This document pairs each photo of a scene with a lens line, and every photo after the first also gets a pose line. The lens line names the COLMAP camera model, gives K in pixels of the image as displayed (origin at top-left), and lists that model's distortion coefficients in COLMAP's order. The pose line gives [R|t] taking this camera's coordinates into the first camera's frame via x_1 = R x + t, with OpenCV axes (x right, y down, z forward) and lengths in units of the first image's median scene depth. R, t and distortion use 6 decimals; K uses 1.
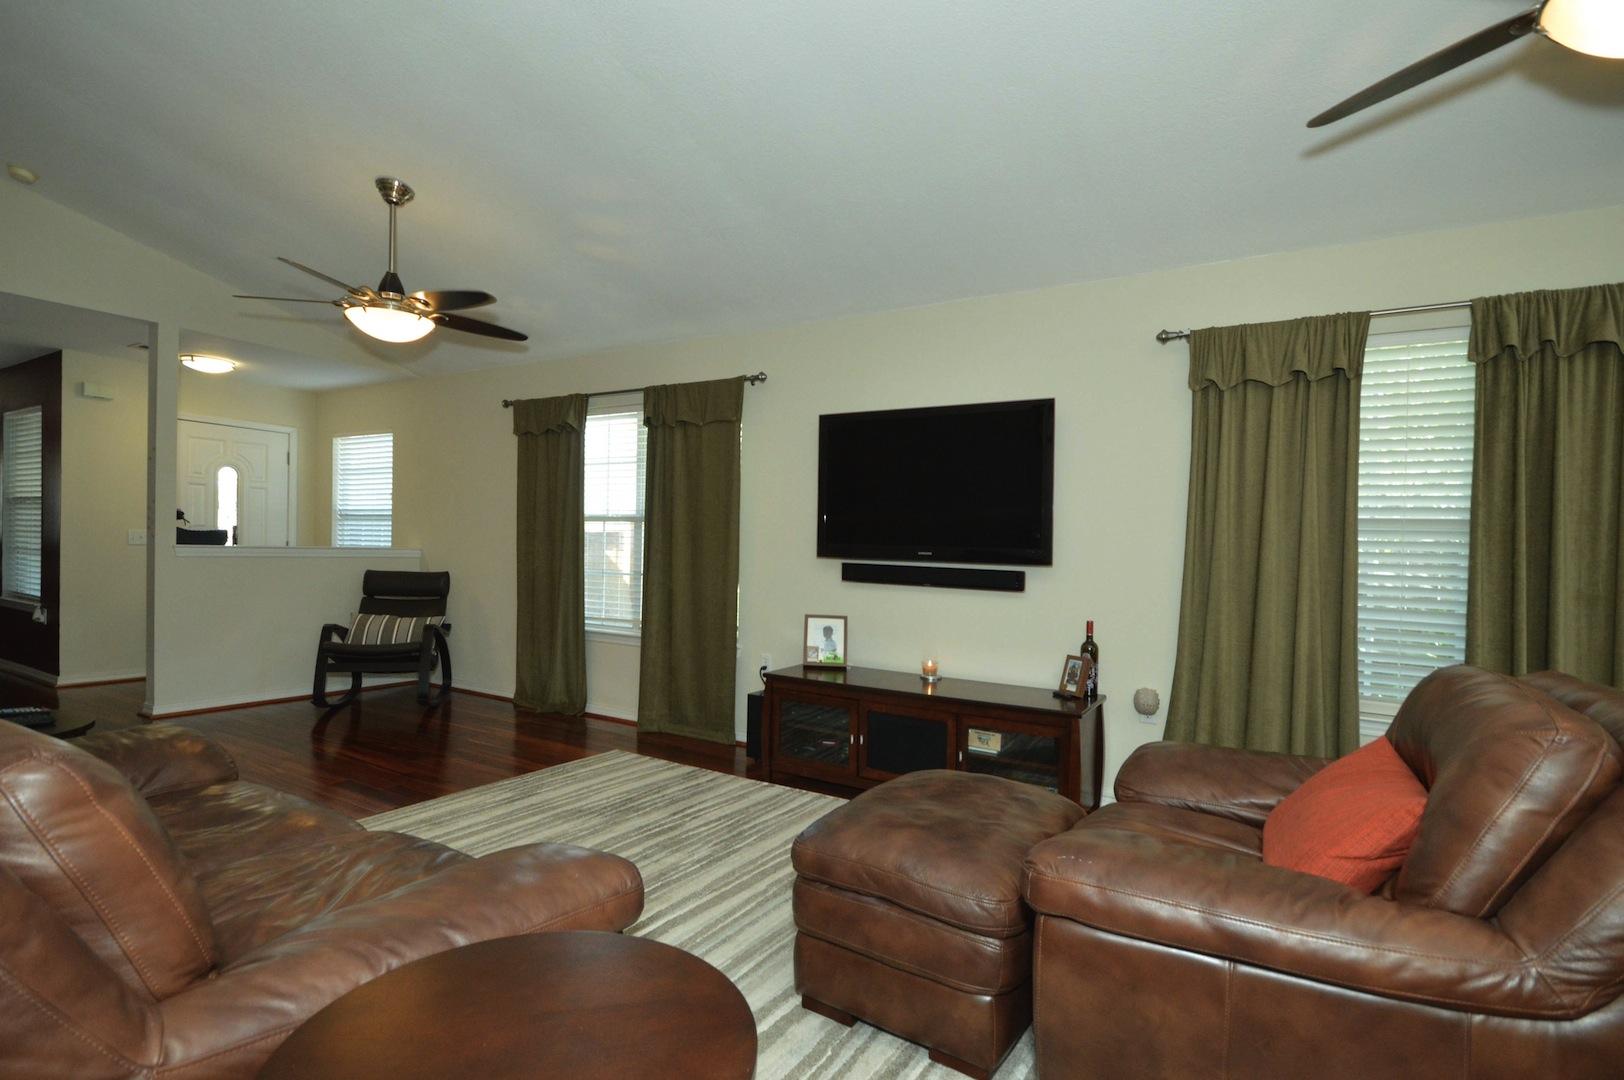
lens RADIAL K [[815.1, 0, 748.3], [0, 815.1, 542.1], [0, 0, 1]] dist [0.002299, 0.000971]
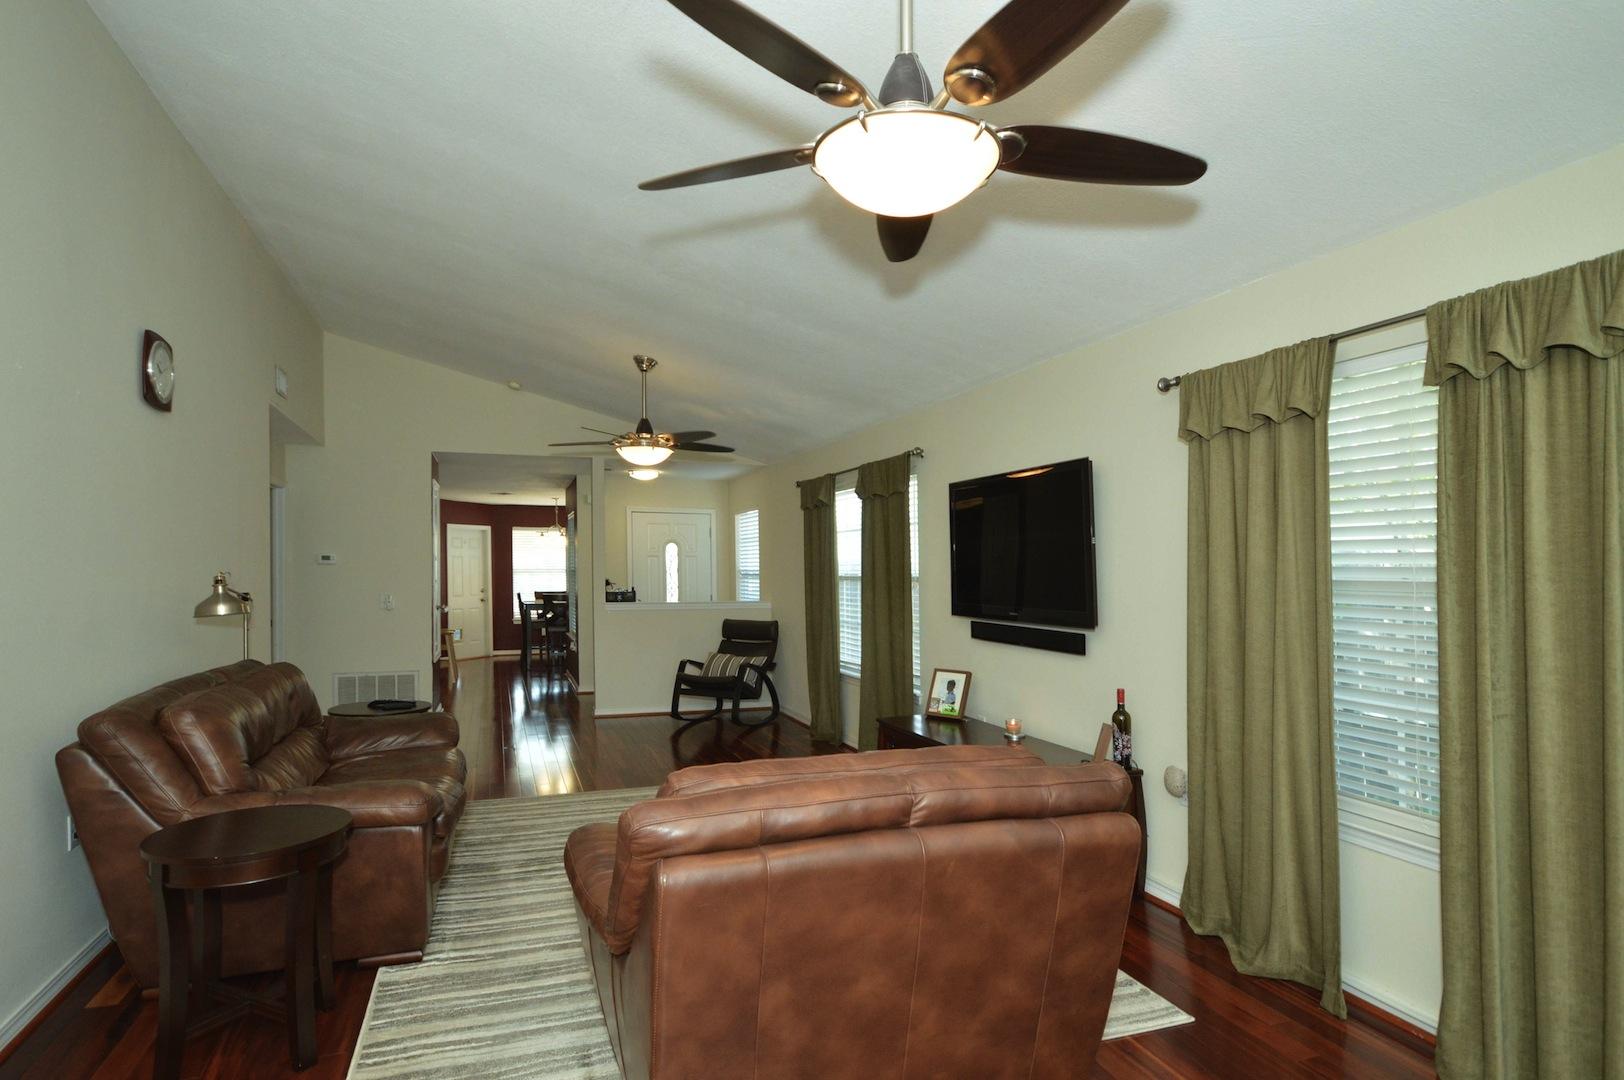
lens RADIAL K [[839.7, 0, 753.4], [0, 839.7, 551.9], [0, 0, 1]] dist [0.006203, 0.000308]
pose [[0.775228, -0.045627, -0.630031, 0.608830], [0.030431, 0.998927, -0.034898, -0.035876], [0.630948, 0.007882, 0.775785, -0.028810]]
